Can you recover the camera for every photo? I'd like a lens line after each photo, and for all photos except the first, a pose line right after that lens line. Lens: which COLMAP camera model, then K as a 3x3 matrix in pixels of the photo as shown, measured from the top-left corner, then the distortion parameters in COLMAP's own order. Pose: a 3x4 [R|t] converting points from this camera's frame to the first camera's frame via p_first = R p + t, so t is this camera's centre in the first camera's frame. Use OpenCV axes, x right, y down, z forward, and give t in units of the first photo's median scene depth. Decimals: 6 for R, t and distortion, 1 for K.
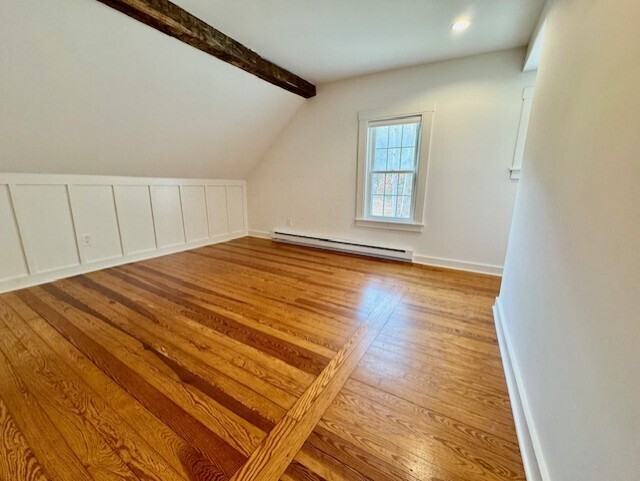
lens RADIAL K [[254.1, 0, 320.0], [0, 254.1, 240.5], [0, 0, 1]] dist [-0.003181, -0.000157]
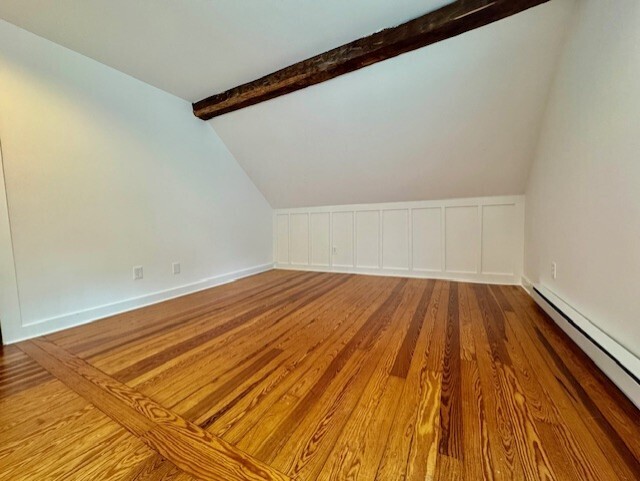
lens RADIAL K [[254.1, 0, 320.0], [0, 254.1, 240.5], [0, 0, 1]] dist [-0.003181, -0.000157]
pose [[0.044981, 0.054820, -0.997483, 0.626215], [-0.191254, 0.980497, 0.045262, -0.127740], [0.980509, 0.188736, 0.054588, 1.030268]]
